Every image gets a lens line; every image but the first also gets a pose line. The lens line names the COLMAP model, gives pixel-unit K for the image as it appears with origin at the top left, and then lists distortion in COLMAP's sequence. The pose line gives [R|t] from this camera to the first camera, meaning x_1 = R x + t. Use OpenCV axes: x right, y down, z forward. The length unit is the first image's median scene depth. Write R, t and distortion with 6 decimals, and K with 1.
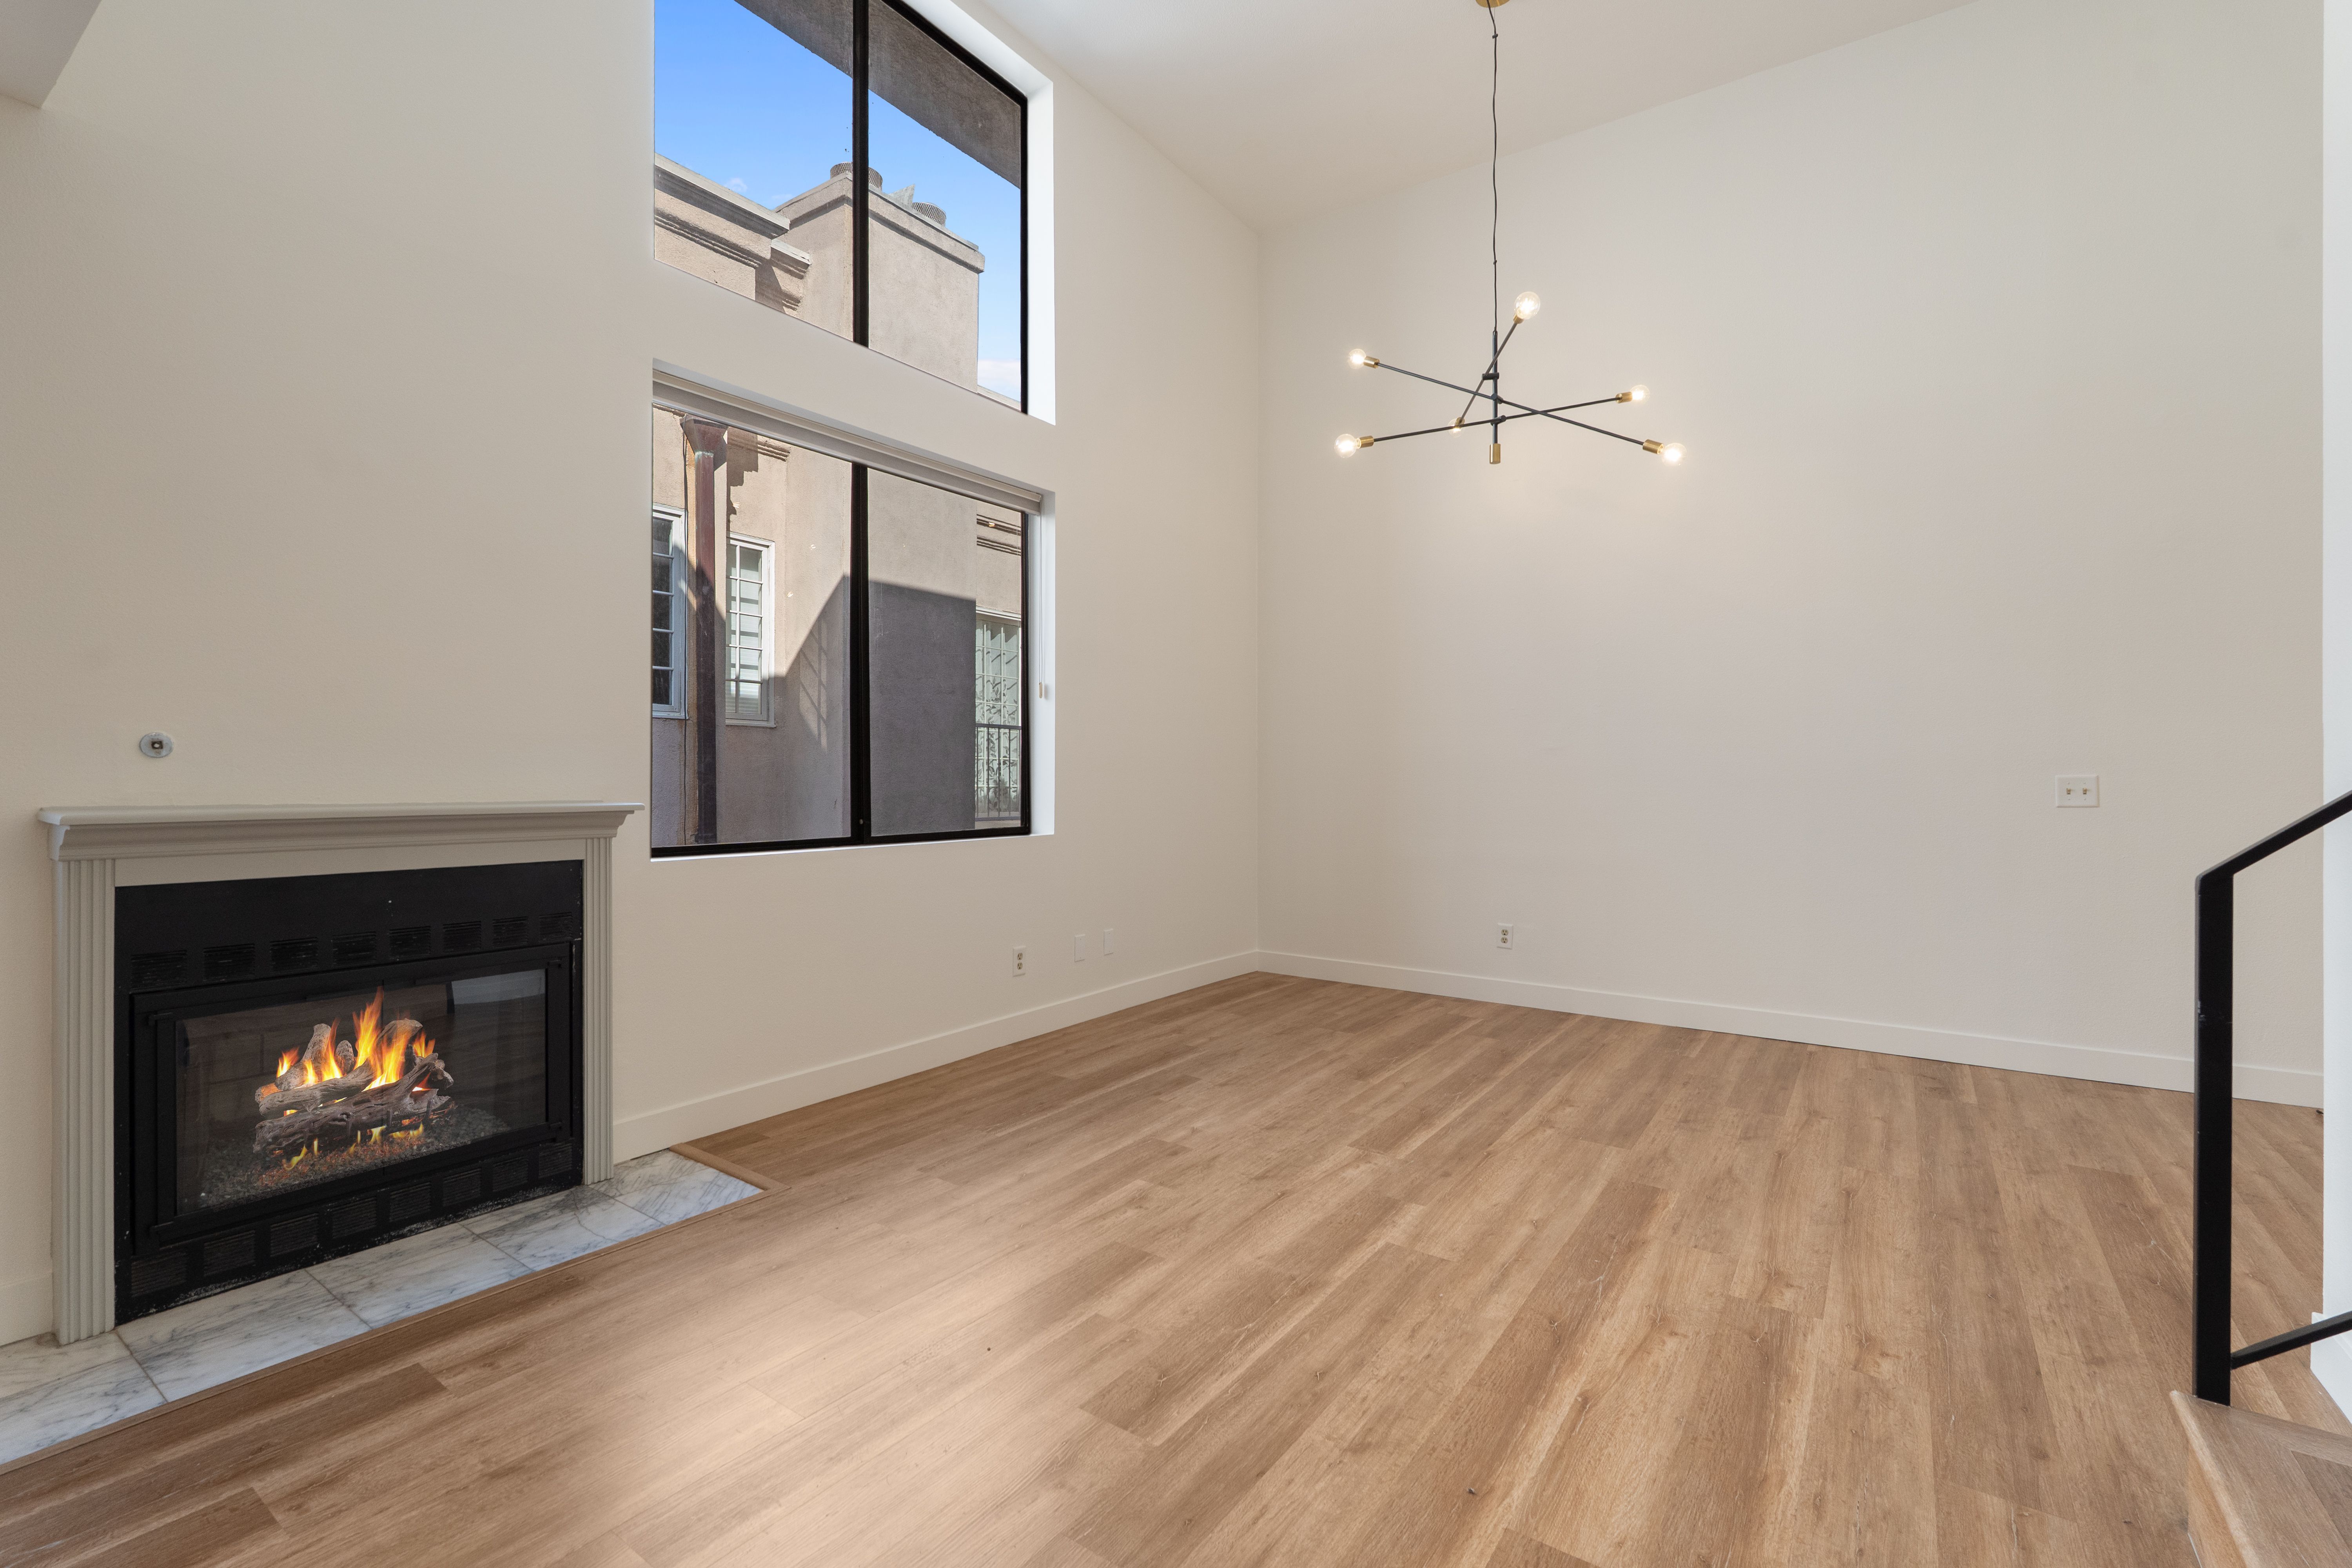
lens RADIAL K [[1042.2, 0, 1164.6], [0, 1042.2, 774.7], [0, 0, 1]] dist [-0.001656, 0.000278]
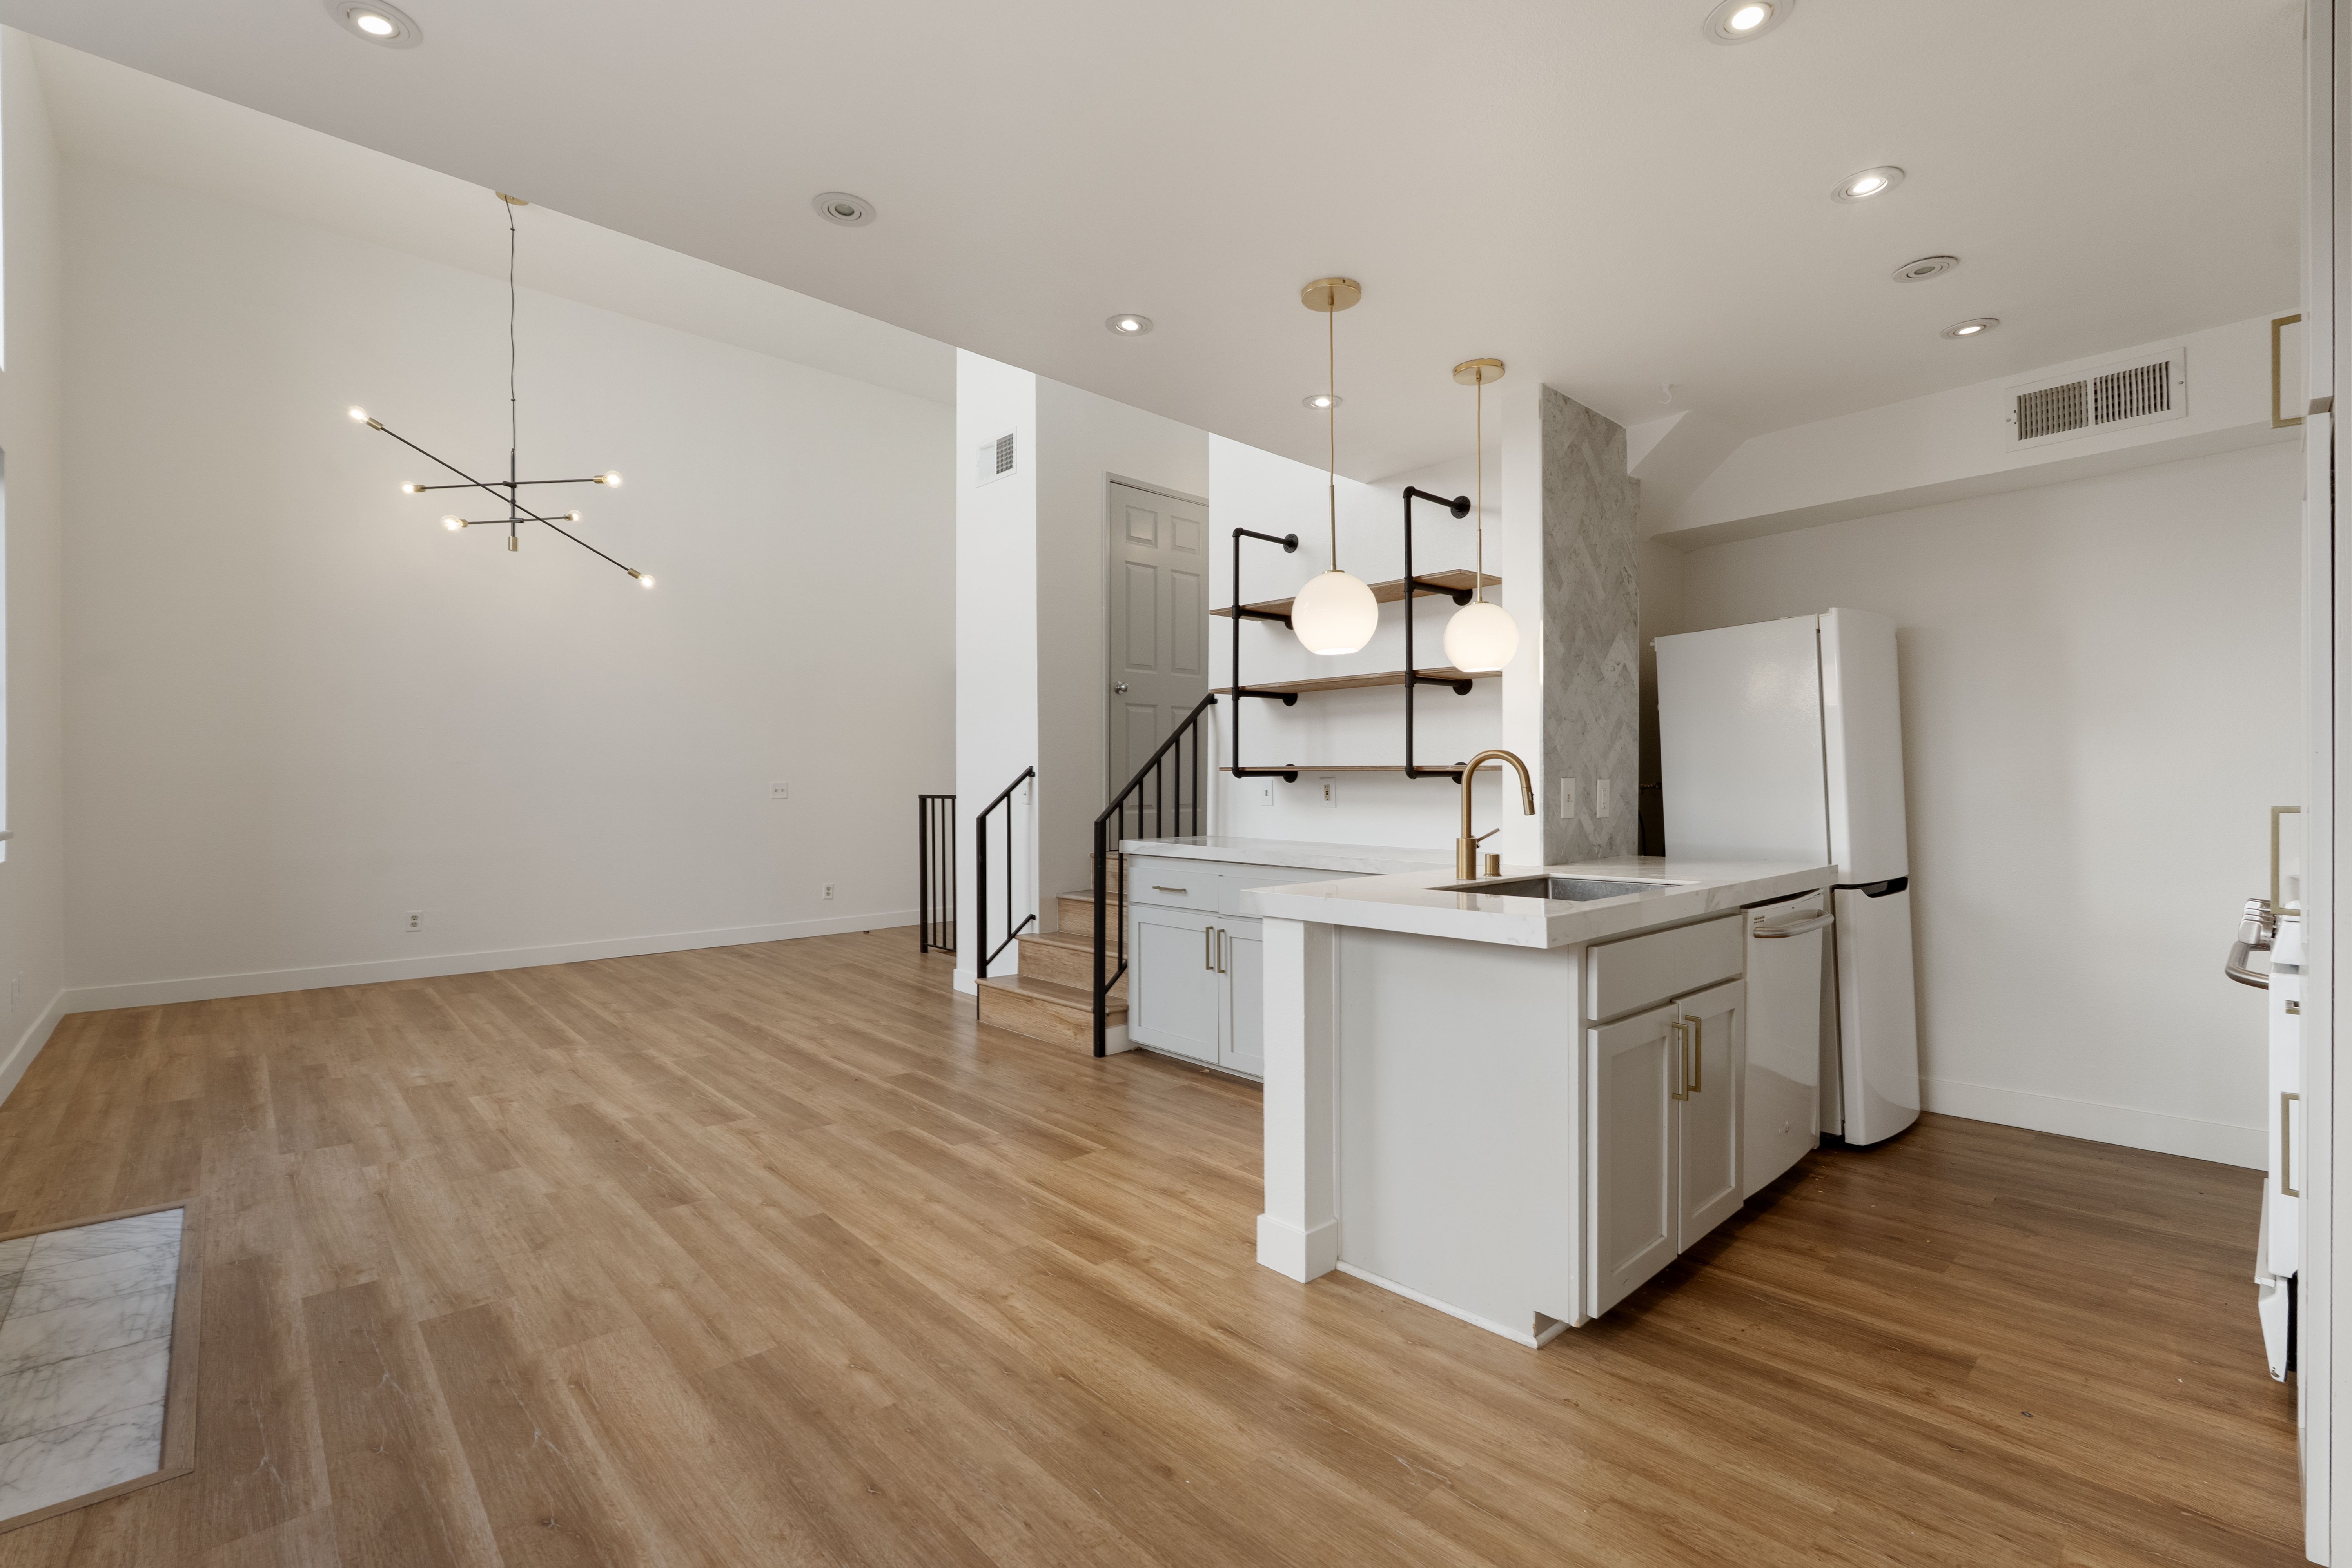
lens RADIAL K [[1034.1, 0, 1167.4], [0, 1034.1, 782.4], [0, 0, 1]] dist [-0.003233, 0.000553]
pose [[0.215403, -0.008502, 0.976488, -1.197593], [0.000000, 0.999962, 0.008707, -0.022743], [-0.976525, -0.001875, 0.215395, -0.153038]]
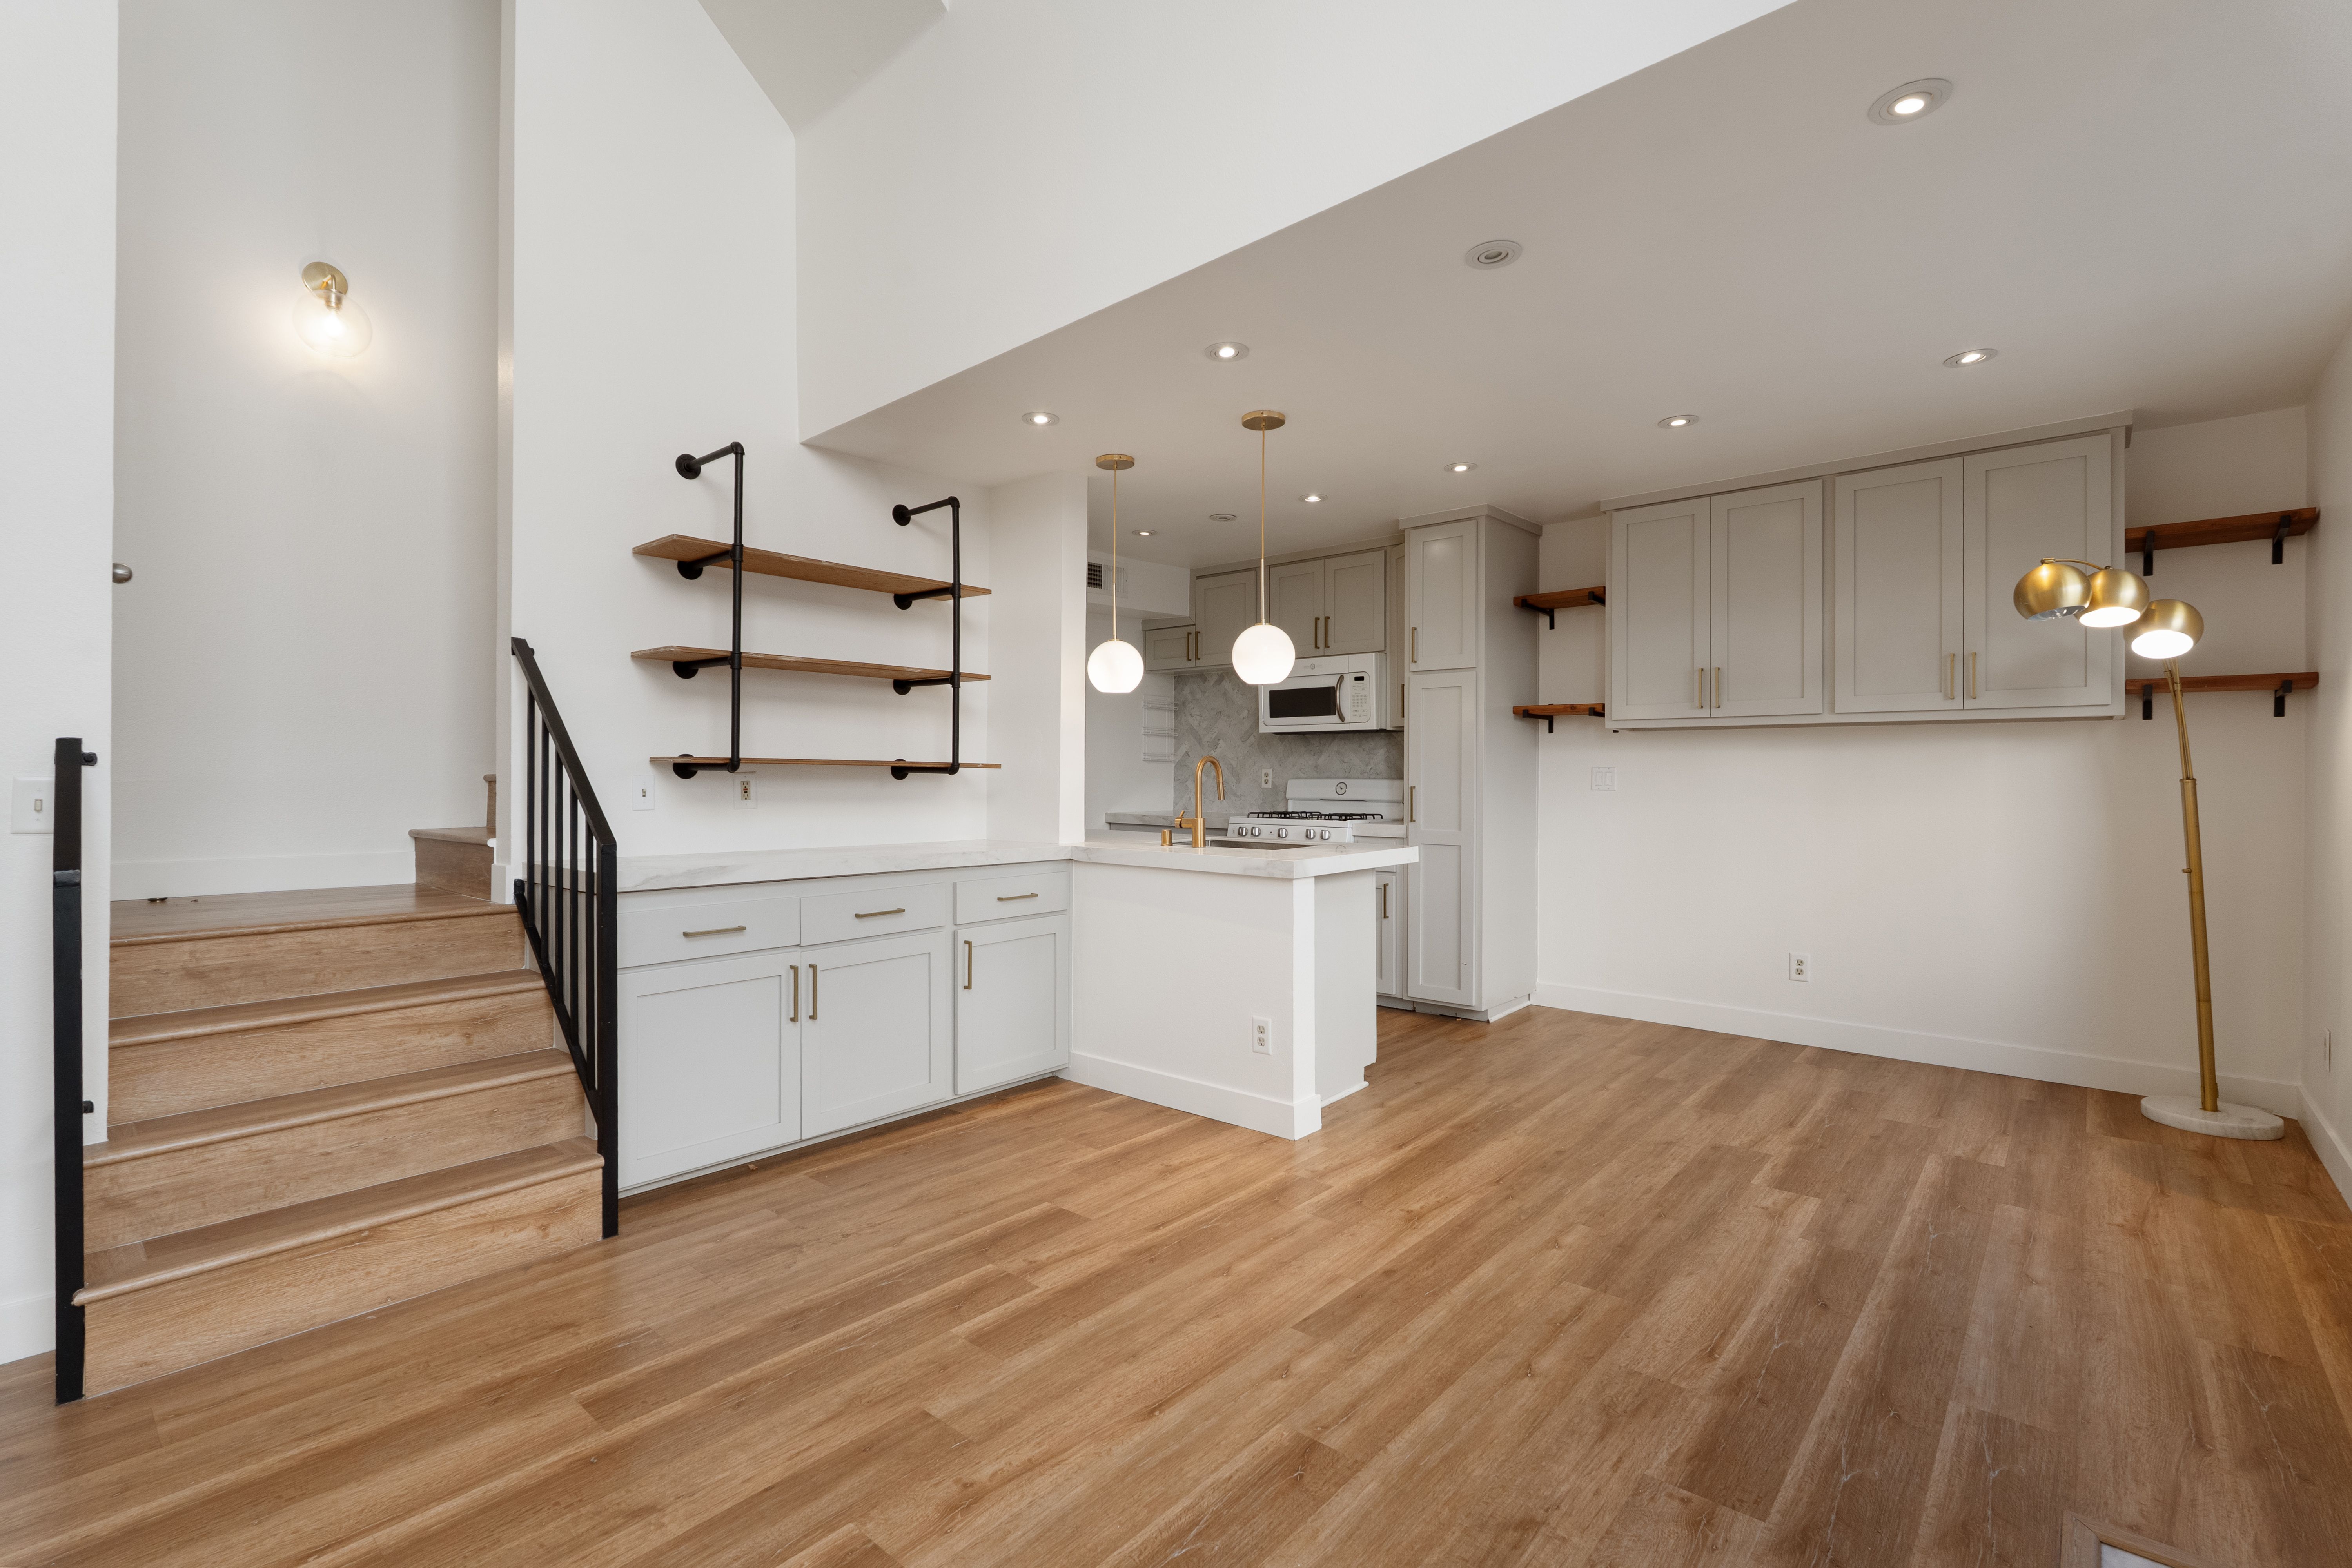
lens RADIAL K [[1051.4, 0, 1163.9], [0, 1051.4, 774.0], [0, 0, 1]] dist [-0.003171, 0.000400]
pose [[-0.993435, -0.008538, 0.114083, -0.250947], [-0.009359, 0.999934, -0.006663, -0.009693], [-0.114018, -0.007687, -0.993449, 1.245361]]
